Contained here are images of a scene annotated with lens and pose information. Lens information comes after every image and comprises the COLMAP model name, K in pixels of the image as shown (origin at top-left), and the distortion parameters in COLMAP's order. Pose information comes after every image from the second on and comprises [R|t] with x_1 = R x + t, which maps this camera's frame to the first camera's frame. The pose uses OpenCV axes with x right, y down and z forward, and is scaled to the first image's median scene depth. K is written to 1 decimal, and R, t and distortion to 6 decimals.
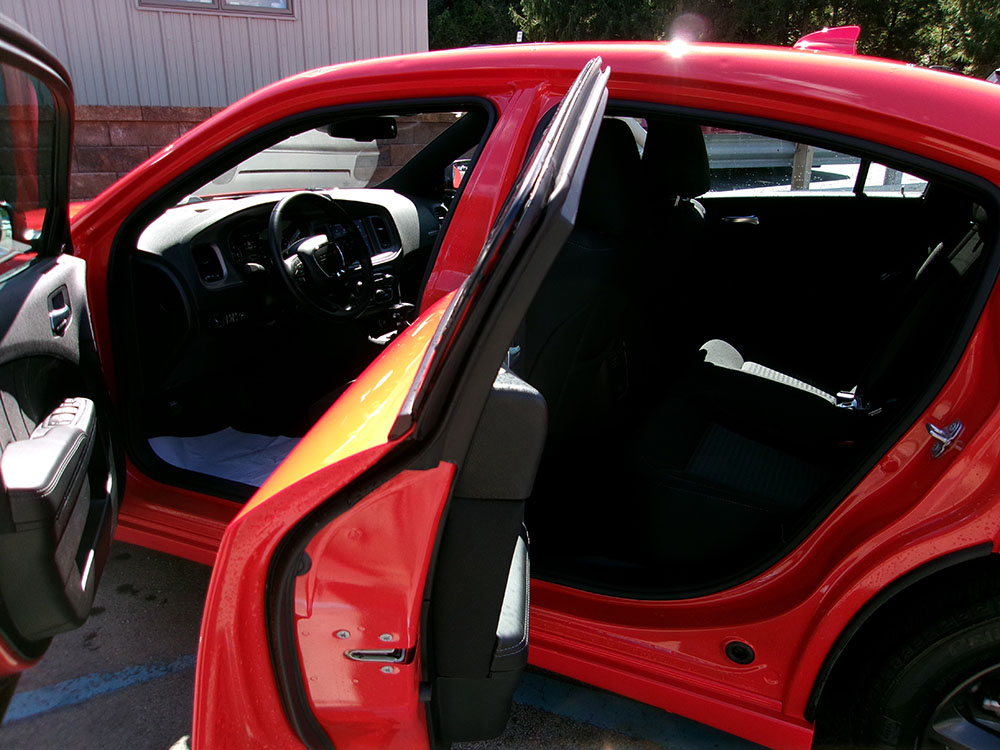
lens RADIAL K [[759.2, 0, 500.8], [0, 759.2, 378.3], [0, 0, 1]] dist [0.007239, 0.007628]
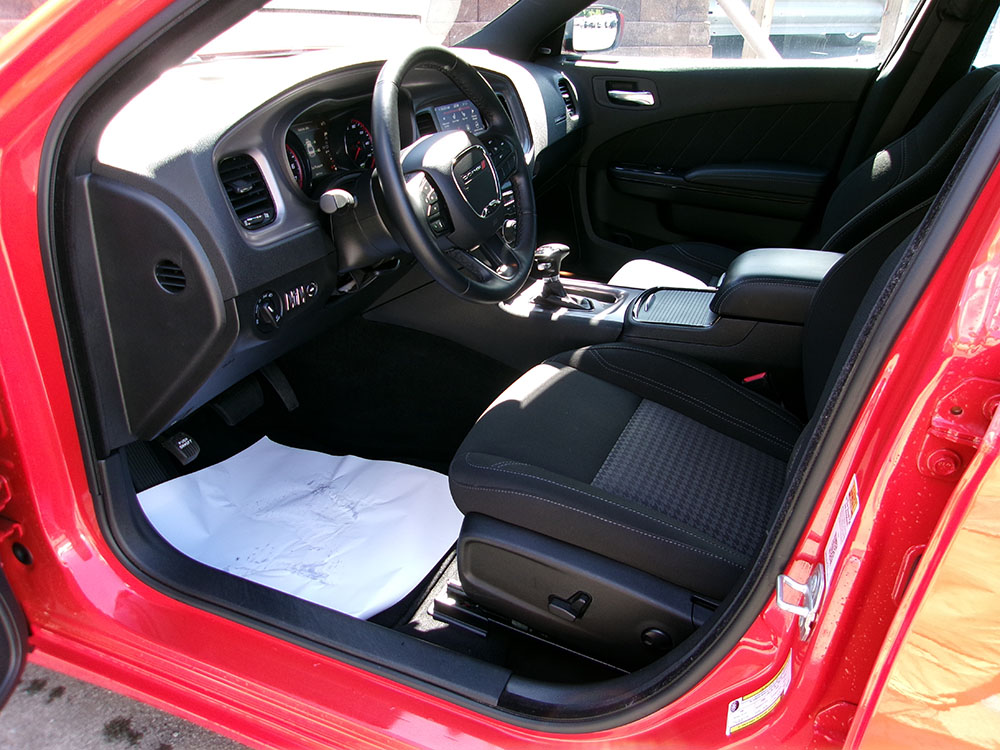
lens RADIAL K [[759.2, 0, 500.8], [0, 759.2, 378.3], [0, 0, 1]] dist [0.007239, 0.007628]
pose [[0.999431, 0.001236, 0.033710, -0.232539], [-0.006338, 0.988411, 0.151667, -0.104647], [-0.033132, -0.151795, 0.987857, 0.479918]]
